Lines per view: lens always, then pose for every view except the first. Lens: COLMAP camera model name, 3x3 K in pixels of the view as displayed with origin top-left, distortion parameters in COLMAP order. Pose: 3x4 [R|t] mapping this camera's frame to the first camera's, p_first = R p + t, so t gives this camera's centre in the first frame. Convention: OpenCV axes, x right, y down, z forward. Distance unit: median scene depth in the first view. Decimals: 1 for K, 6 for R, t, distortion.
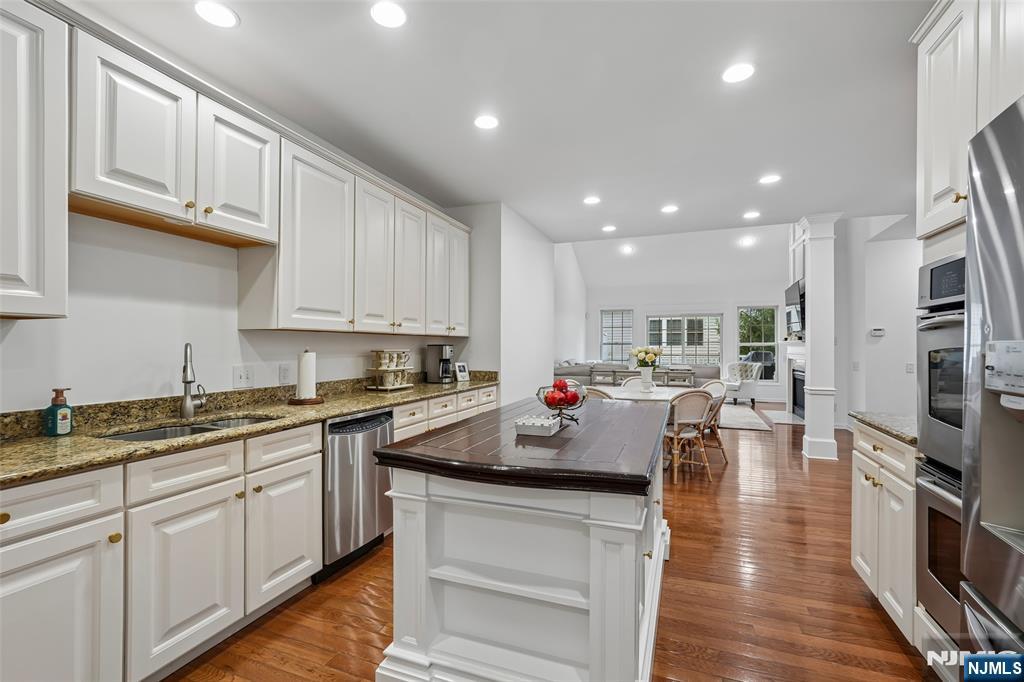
lens RADIAL K [[458.1, 0, 510.4], [0, 458.1, 345.9], [0, 0, 1]] dist [-0.005892, 0.000736]
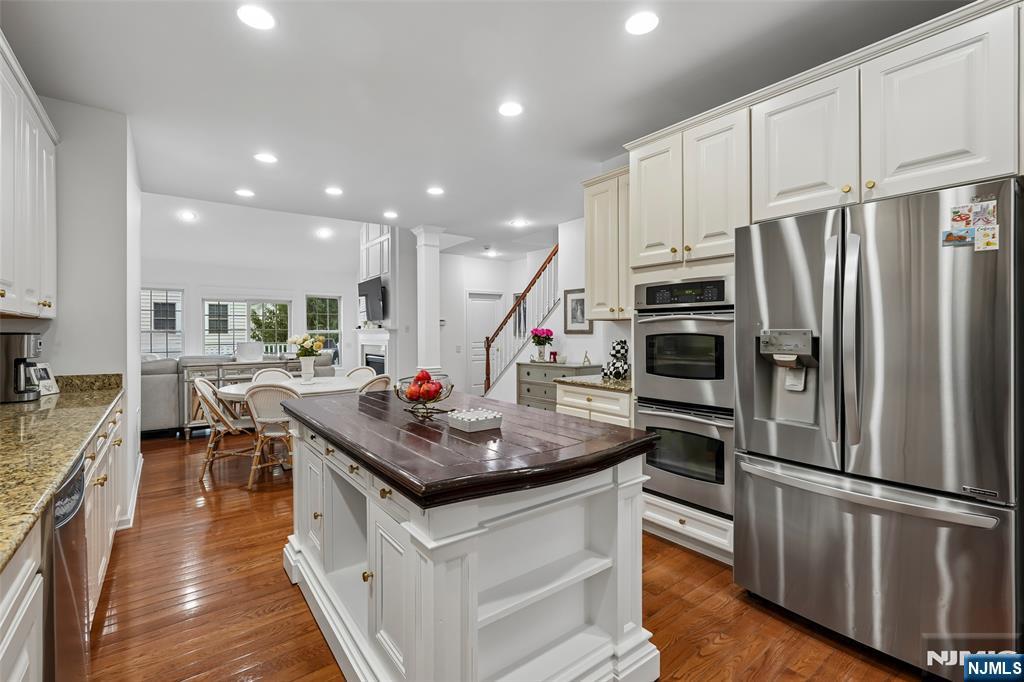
lens RADIAL K [[458.1, 0, 505.7], [0, 458.1, 334.6], [0, 0, 1]] dist [-0.005892, 0.000736]
pose [[0.541088, -0.006172, 0.840943, -0.168994], [0.004315, 0.999980, 0.004562, -0.000328], [-0.840955, 0.001161, 0.541104, 0.113852]]
